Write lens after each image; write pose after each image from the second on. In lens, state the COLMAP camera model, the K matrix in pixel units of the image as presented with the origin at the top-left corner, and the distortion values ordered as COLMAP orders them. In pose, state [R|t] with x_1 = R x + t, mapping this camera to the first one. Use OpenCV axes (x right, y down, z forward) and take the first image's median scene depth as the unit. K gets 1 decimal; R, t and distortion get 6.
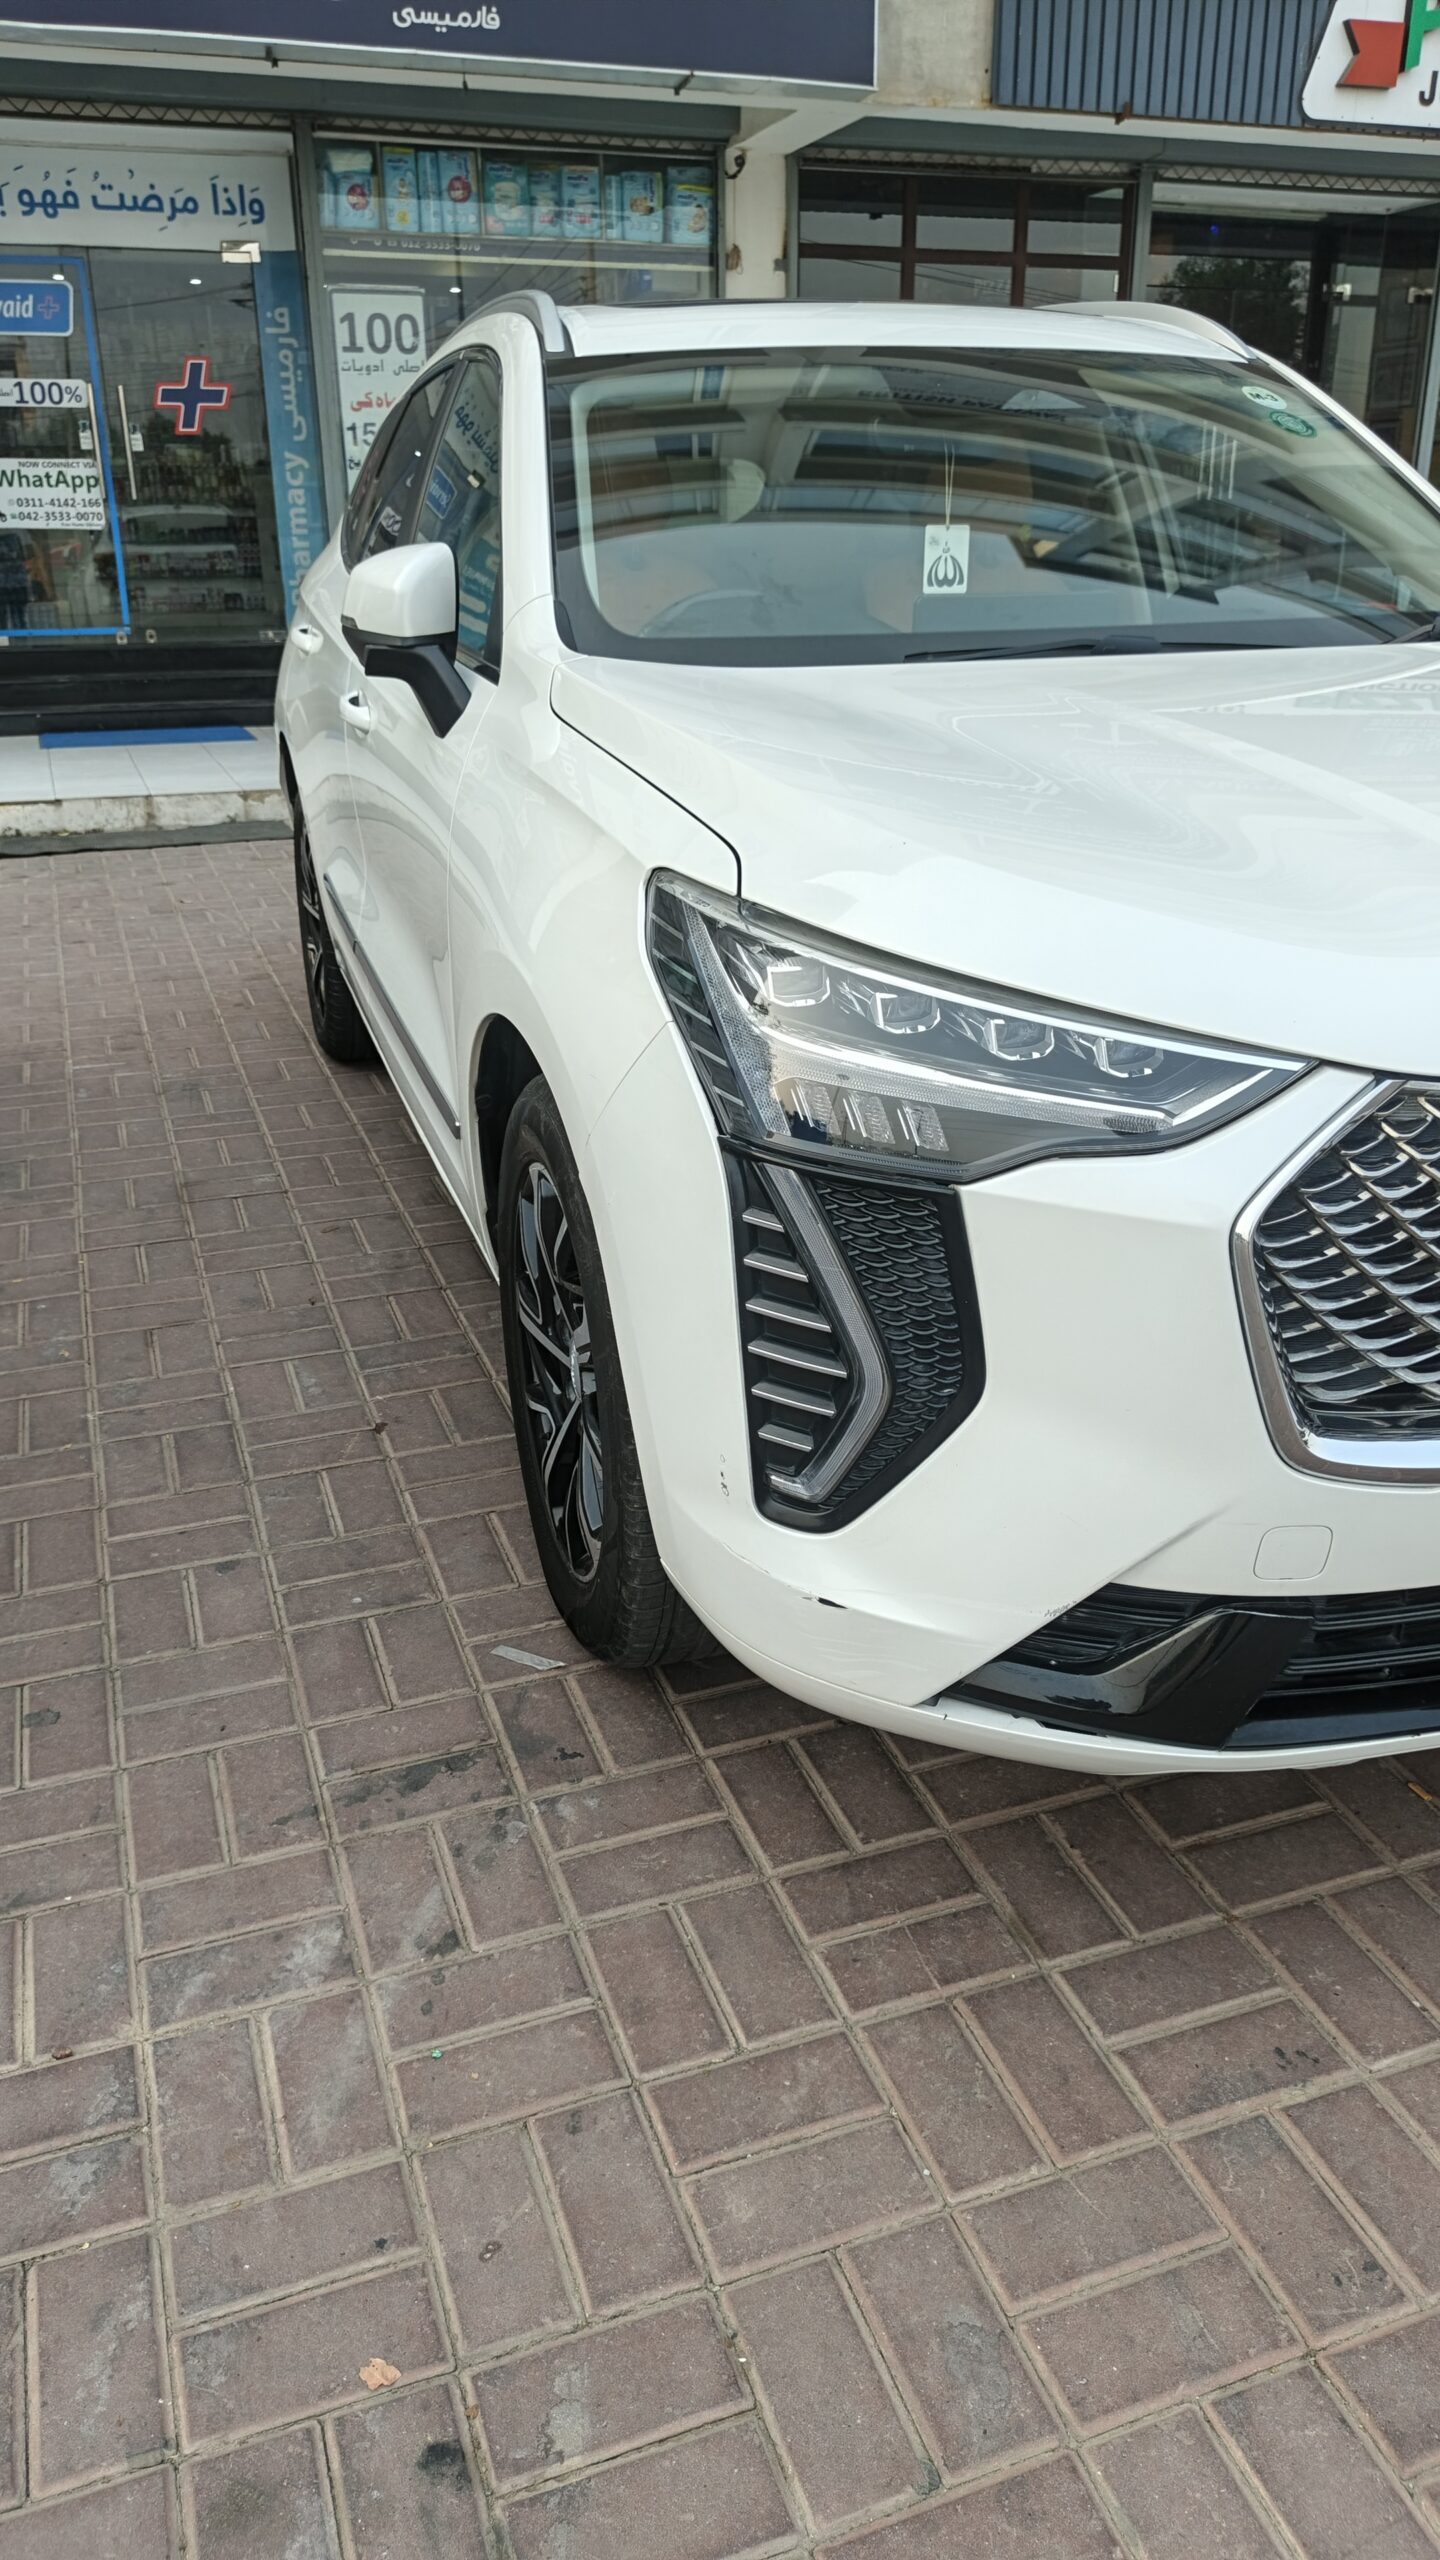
lens RADIAL K [[1784.5, 0, 682.6], [0, 1784.5, 1266.3], [0, 0, 1]] dist [0.030848, -0.043465]
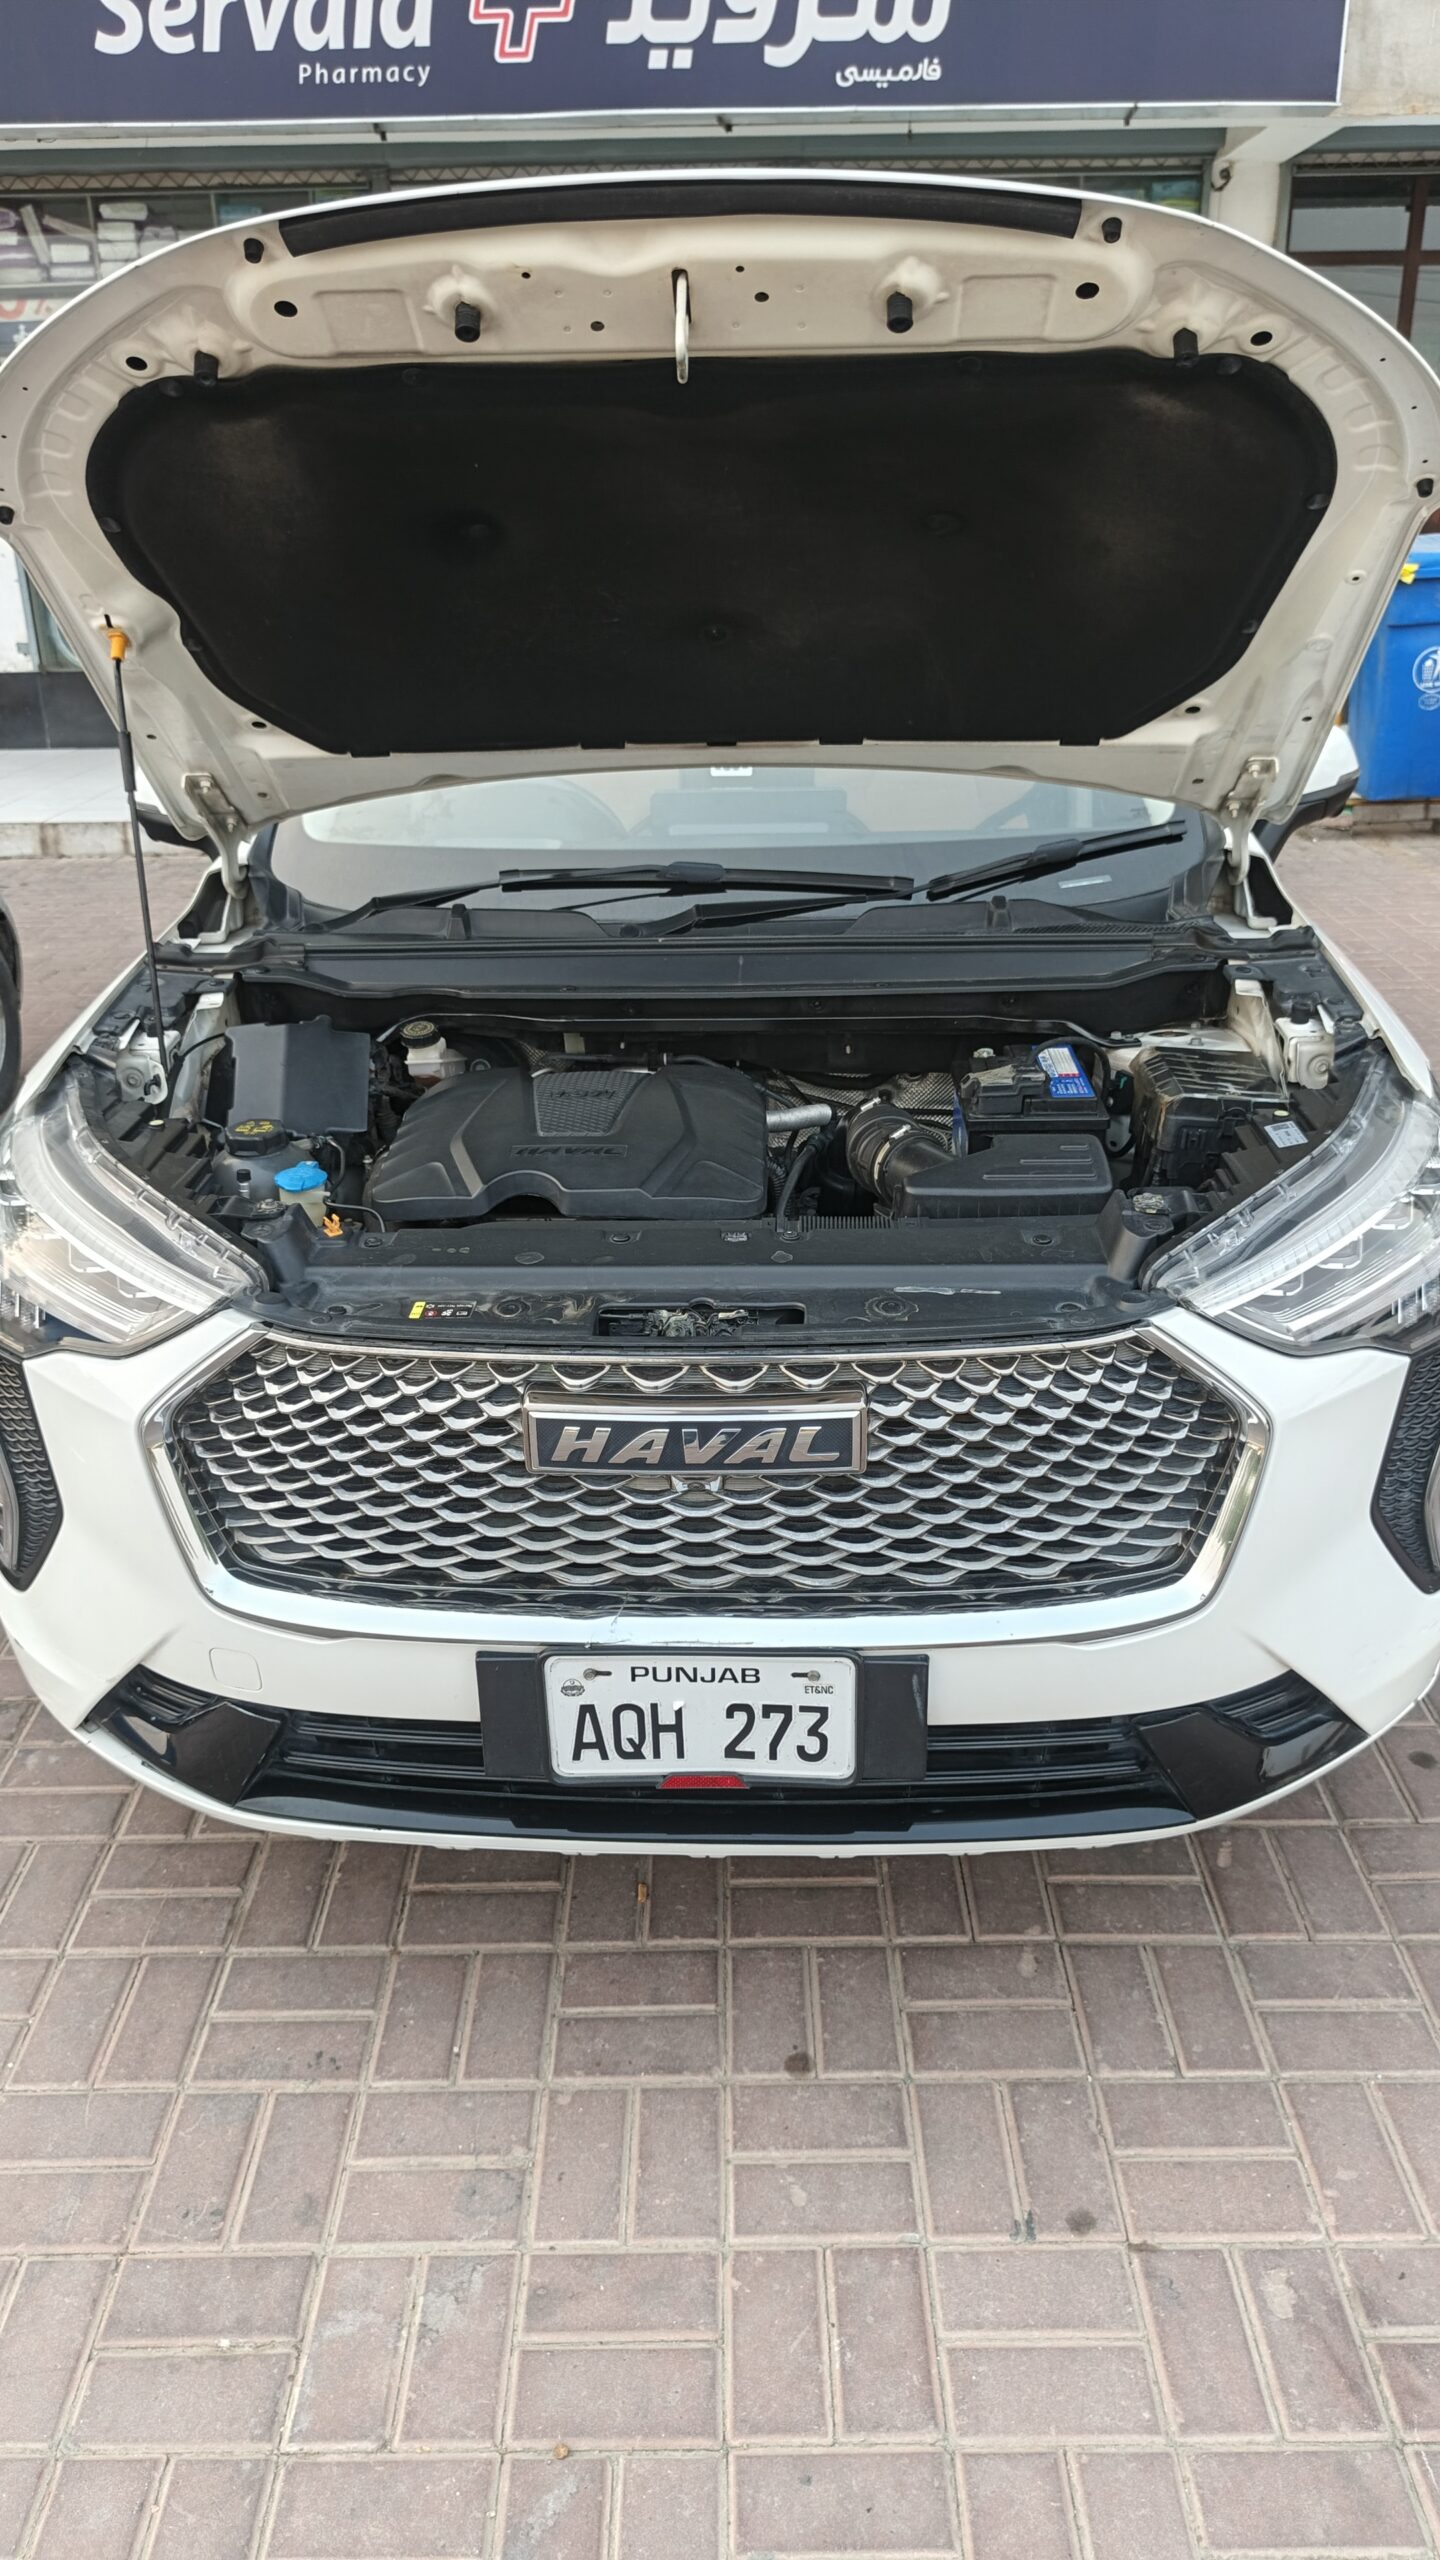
lens RADIAL K [[1784.5, 0, 713.7], [0, 1784.5, 1270.6], [0, 0, 1]] dist [0.030848, -0.043465]
pose [[0.944430, 0.121830, -0.305304, 0.144116], [-0.114779, 0.992544, 0.041014, -0.031258], [0.308024, -0.003693, 0.951371, -0.019491]]
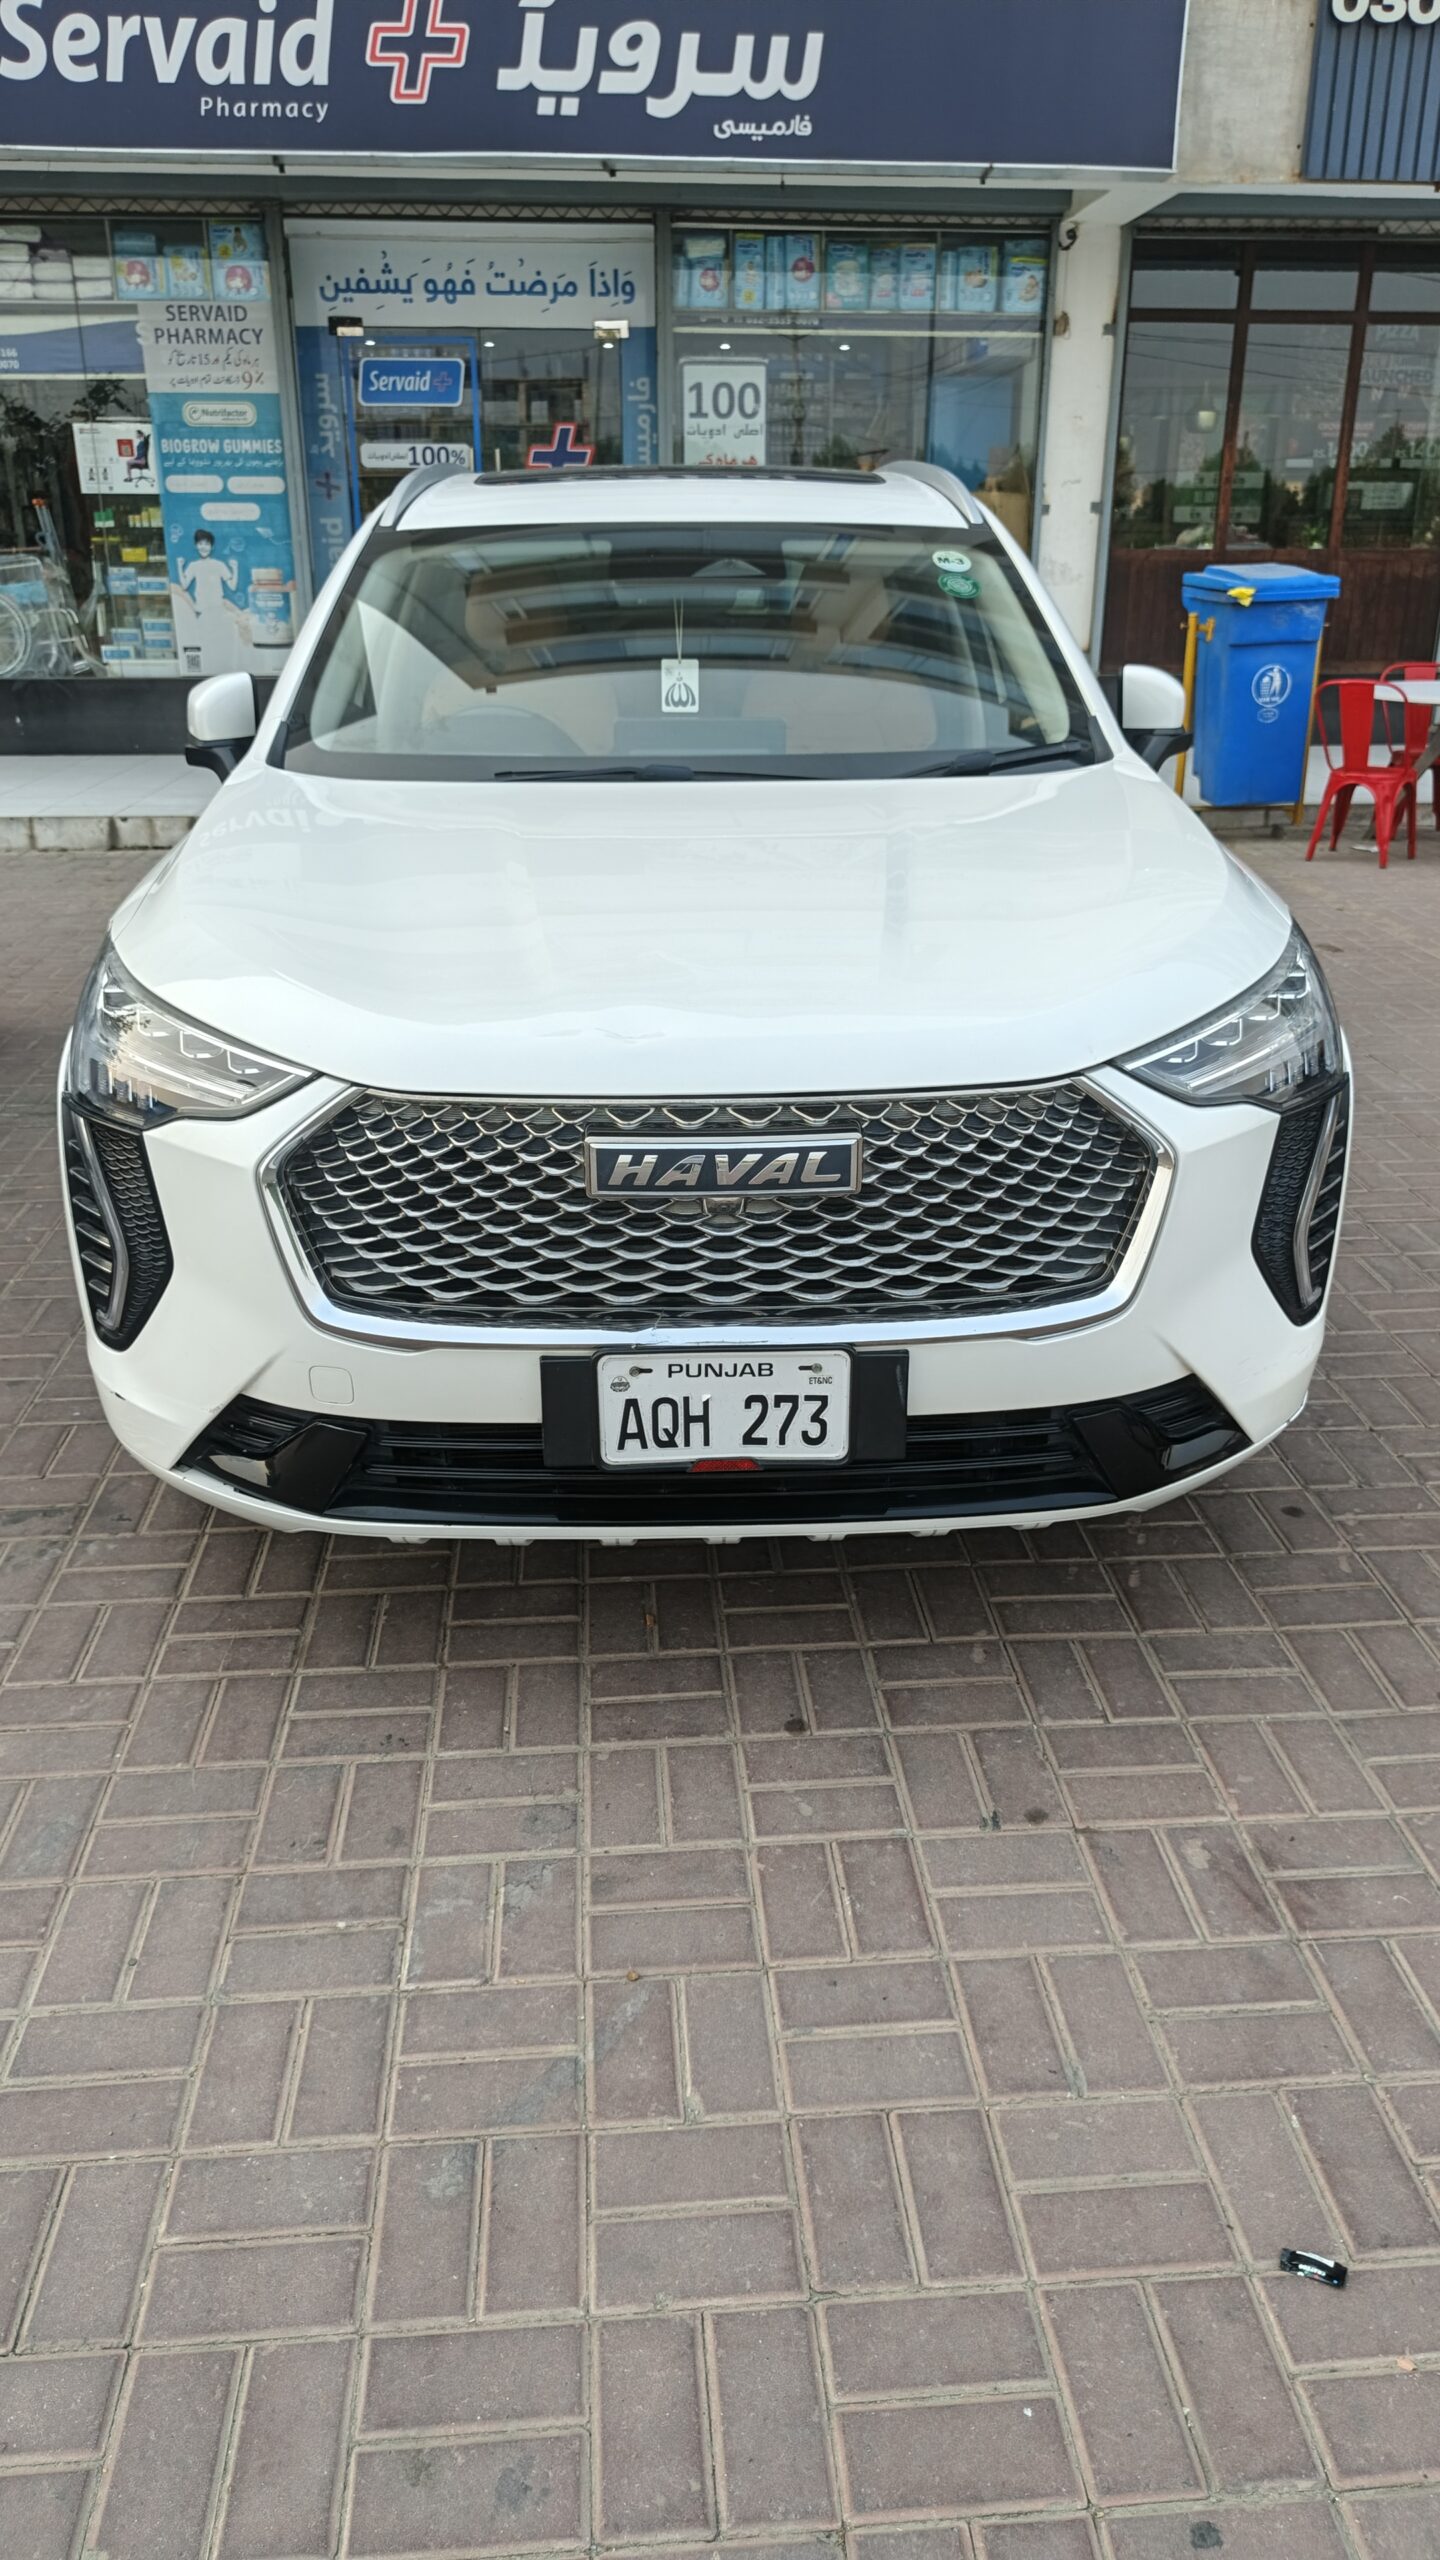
lens RADIAL K [[1784.5, 0, 721.6], [0, 1784.5, 1266.9], [0, 0, 1]] dist [0.030848, -0.043465]
pose [[0.967686, 0.102515, -0.230379, 0.142007], [-0.103930, 0.994566, 0.006017, 0.001645], [0.229744, 0.018120, 0.973082, -0.062142]]
